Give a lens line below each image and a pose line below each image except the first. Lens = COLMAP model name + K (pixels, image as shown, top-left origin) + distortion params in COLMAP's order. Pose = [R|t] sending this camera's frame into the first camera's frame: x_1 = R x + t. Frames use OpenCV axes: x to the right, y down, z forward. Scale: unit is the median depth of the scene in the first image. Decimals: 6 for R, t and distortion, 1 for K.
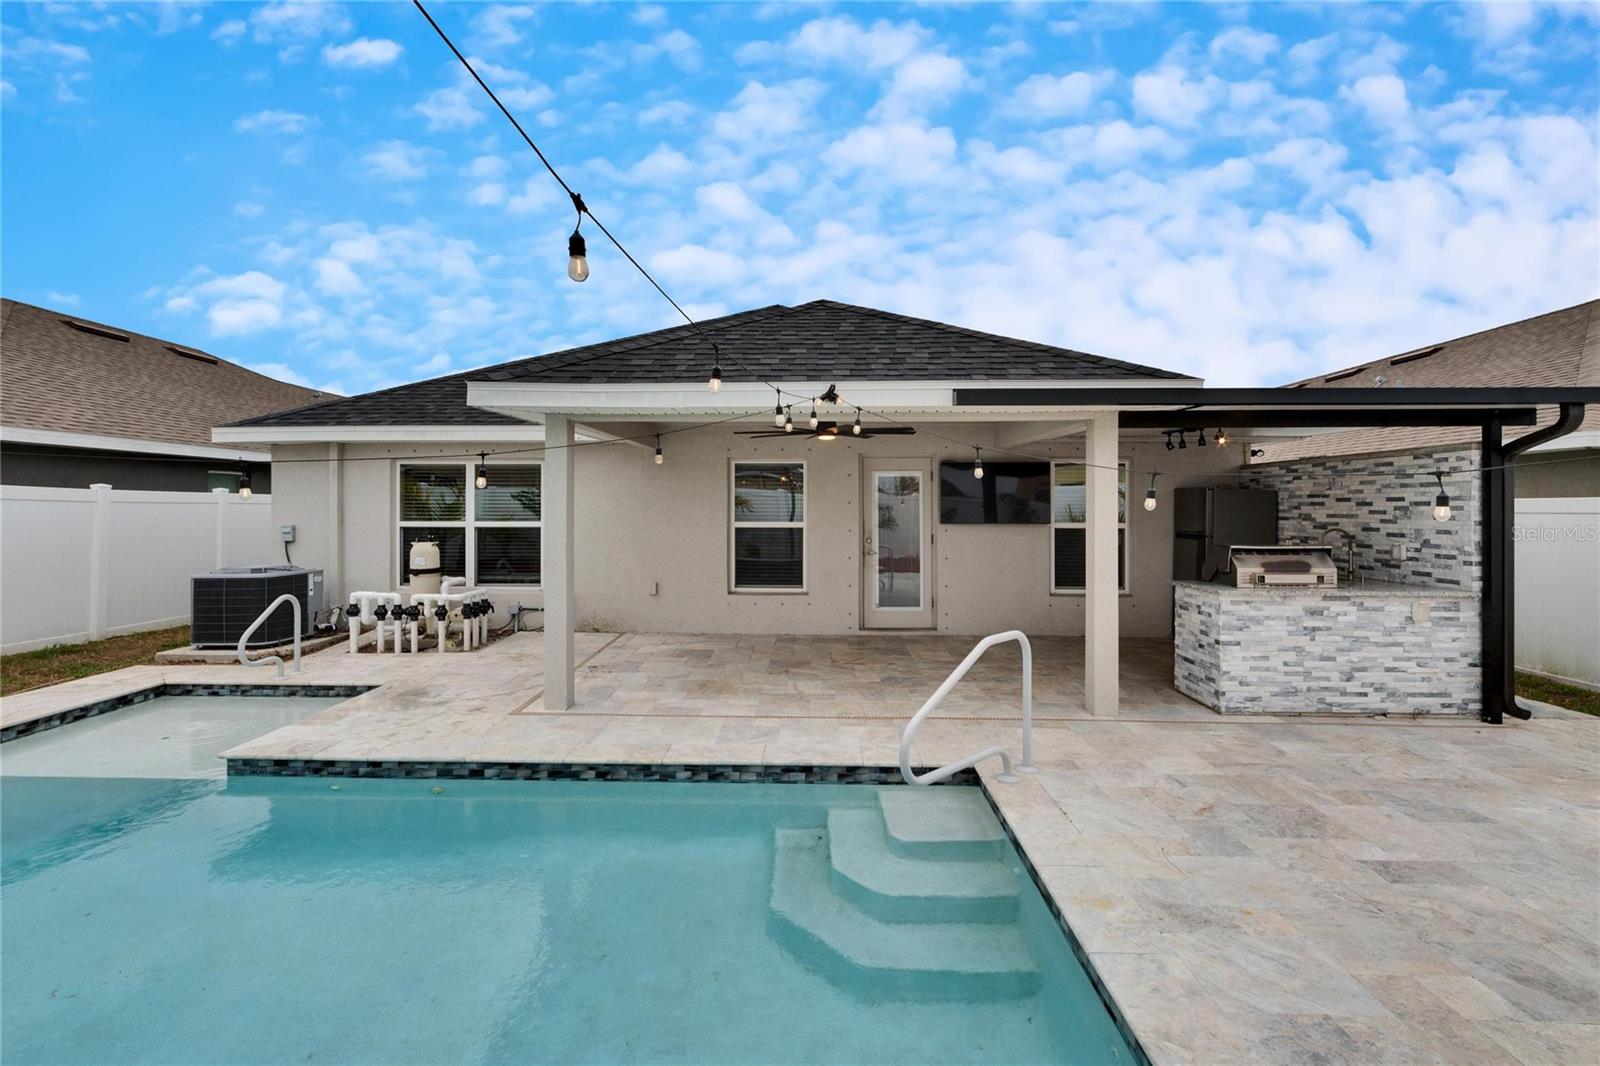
lens RADIAL K [[712.6, 0, 801.5], [0, 712.6, 521.2], [0, 0, 1]] dist [-0.006180, 0.000639]
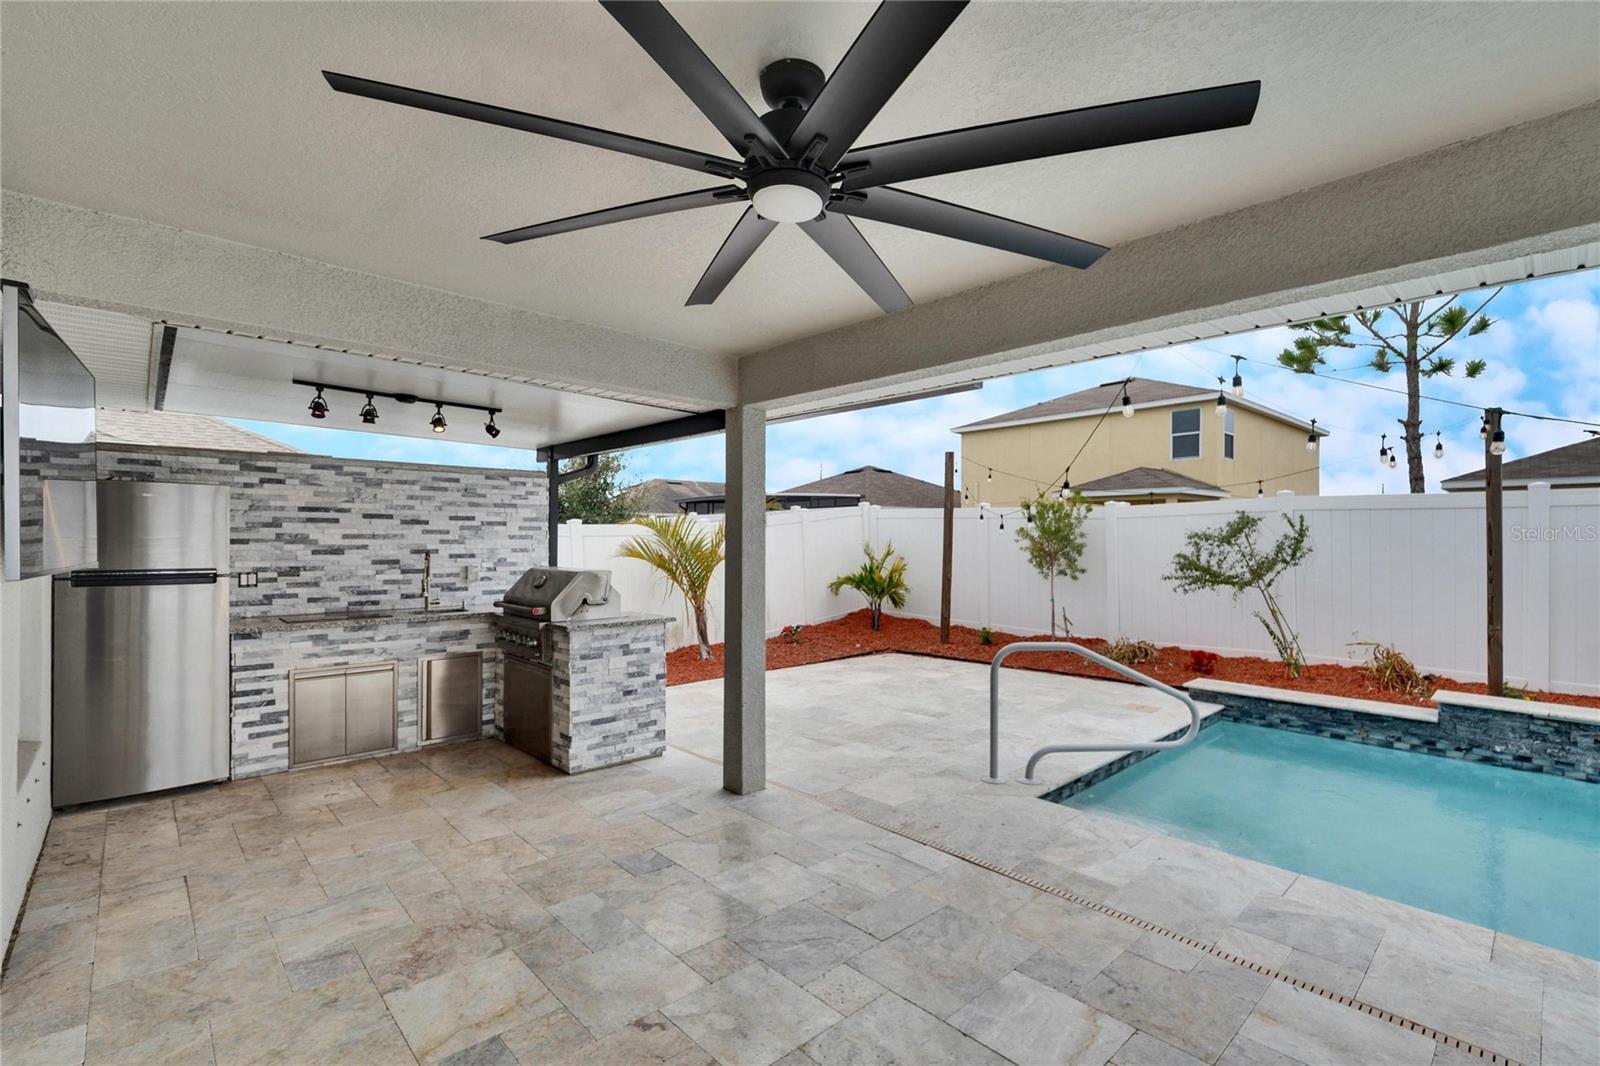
lens RADIAL K [[704.7, 0, 800.3], [0, 704.7, 536.6], [0, 0, 1]] dist [-0.009851, 0.001612]
pose [[-0.691445, 0.002897, 0.722424, -0.148776], [0.013251, 0.999875, 0.008672, -0.008321], [-0.722308, 0.015569, -0.691396, 1.278638]]
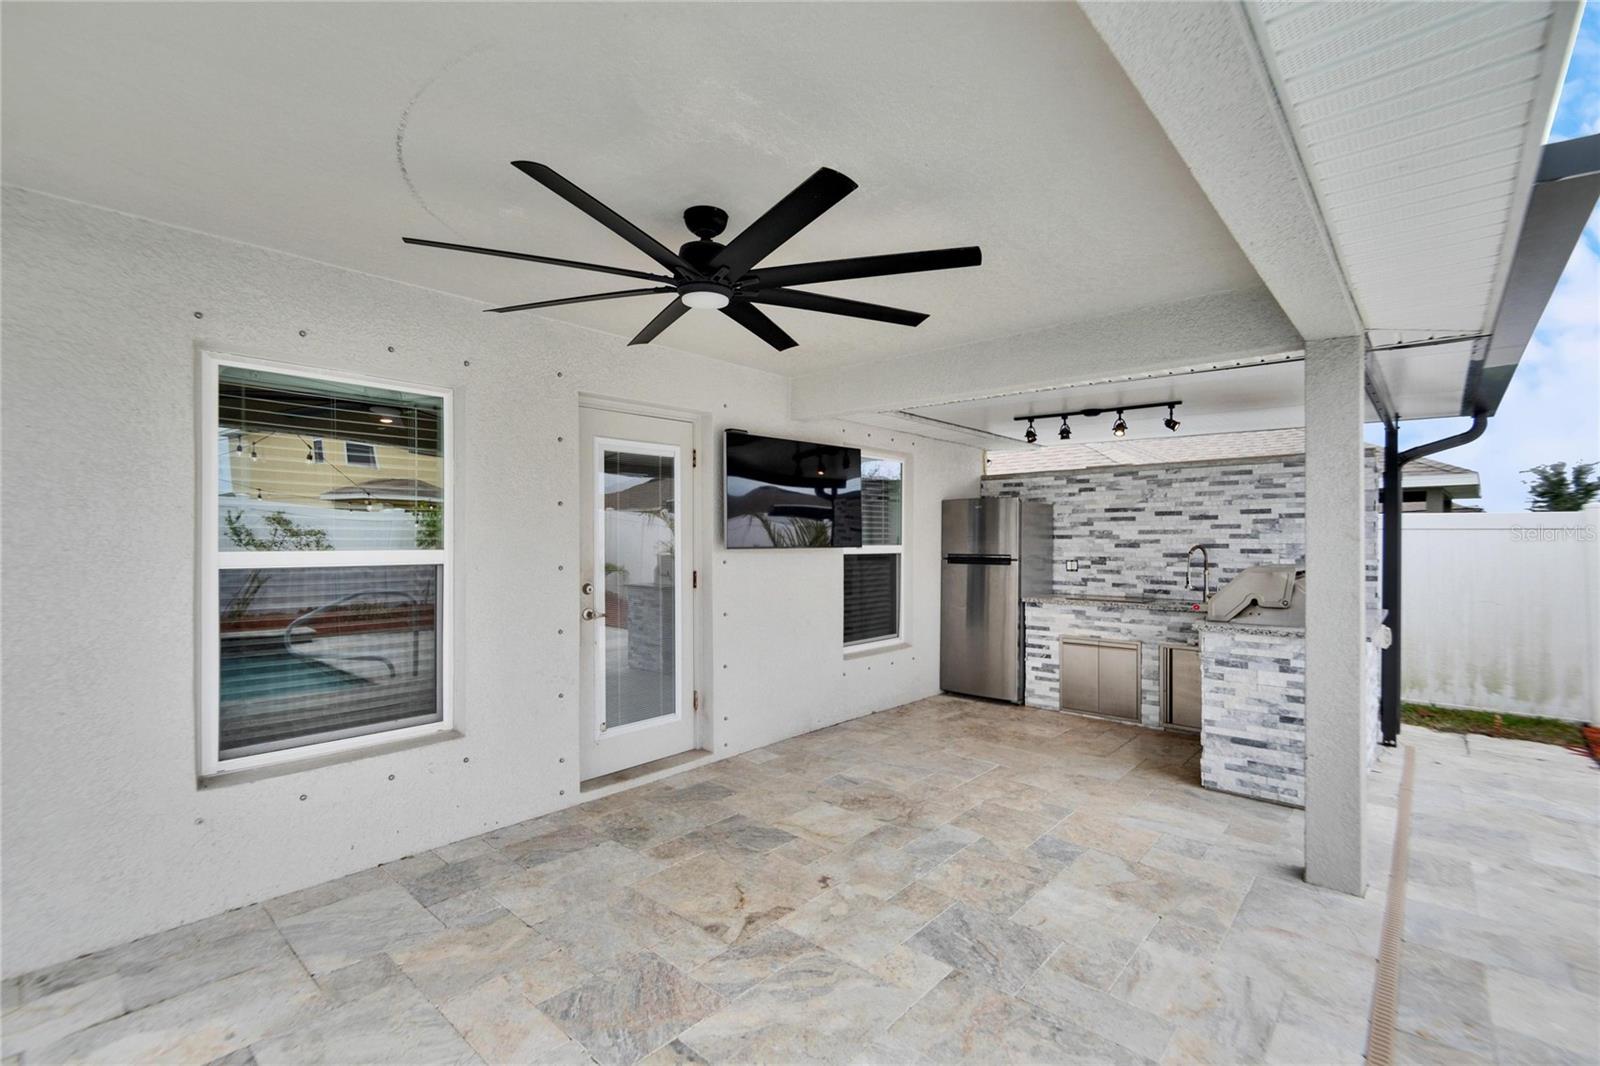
lens RADIAL K [[712.6, 0, 789.9], [0, 712.6, 535.0], [0, 0, 1]] dist [-0.006180, 0.000639]
pose [[0.654837, 0.006367, 0.755743, -0.221739], [0.016723, 0.999598, -0.022912, 0.009530], [-0.755585, 0.027642, 0.654467, 0.827546]]
